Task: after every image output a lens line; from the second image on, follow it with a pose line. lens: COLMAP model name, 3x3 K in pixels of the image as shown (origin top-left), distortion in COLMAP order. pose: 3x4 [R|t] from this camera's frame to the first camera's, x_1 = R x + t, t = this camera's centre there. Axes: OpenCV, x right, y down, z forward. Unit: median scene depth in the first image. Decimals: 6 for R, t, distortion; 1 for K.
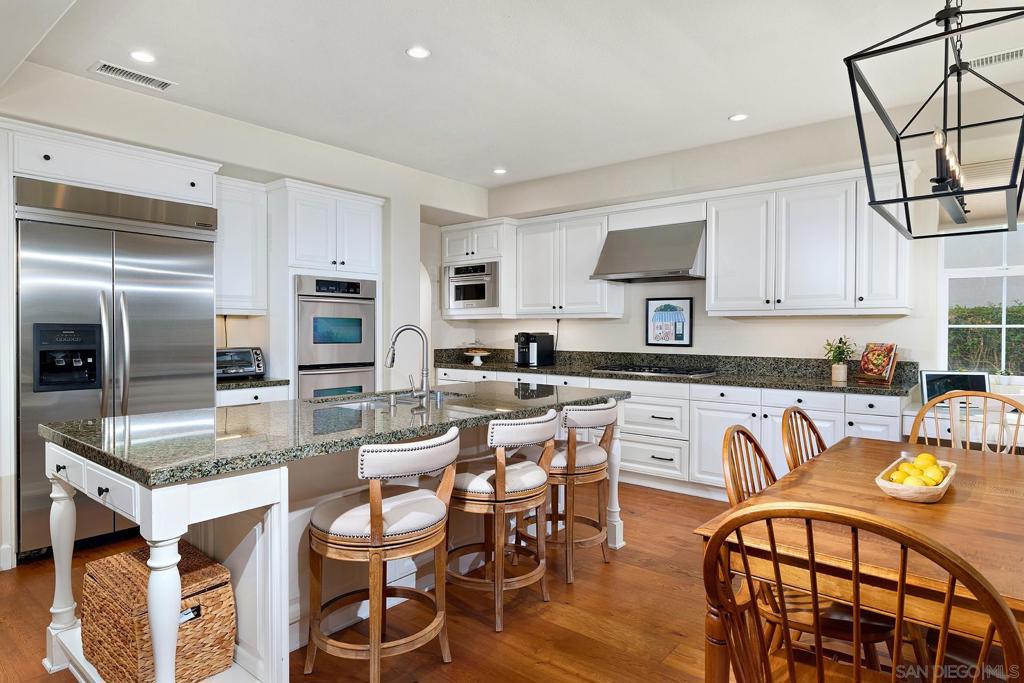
lens RADIAL K [[598.7, 0, 512.0], [0, 598.7, 341.5], [0, 0, 1]] dist [0.004054, 0.000349]
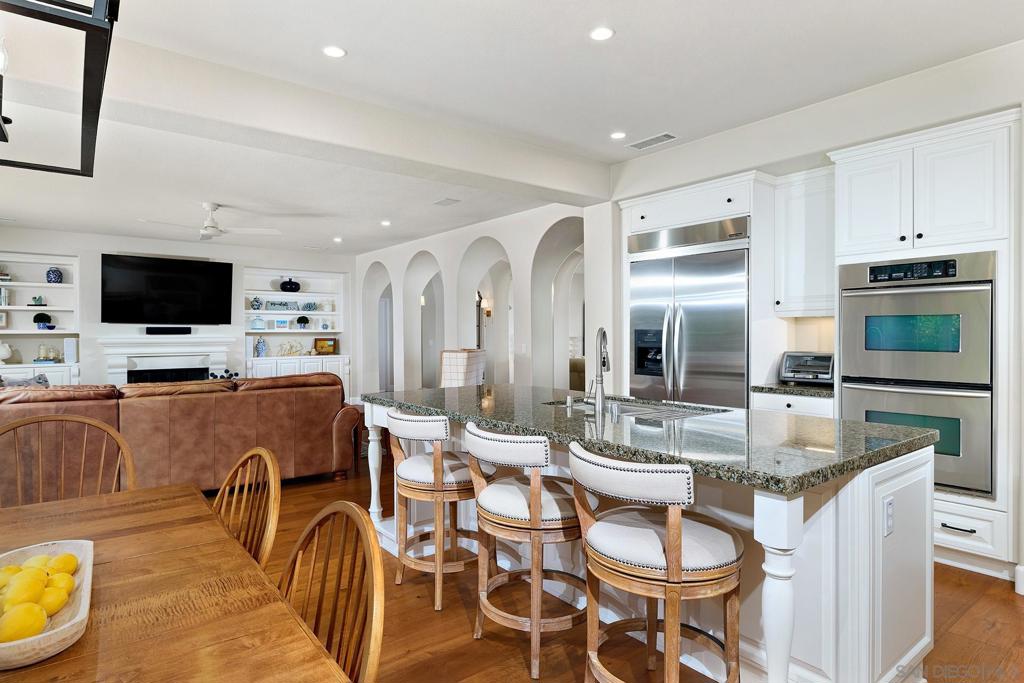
lens RADIAL K [[571.6, 0, 507.5], [0, 571.6, 338.8], [0, 0, 1]] dist [-0.000130, -0.000535]
pose [[-0.224790, 0.011043, -0.974345, 0.463784], [-0.014238, 0.999792, 0.014617, -0.014060], [0.974303, 0.017159, -0.224586, 0.670275]]
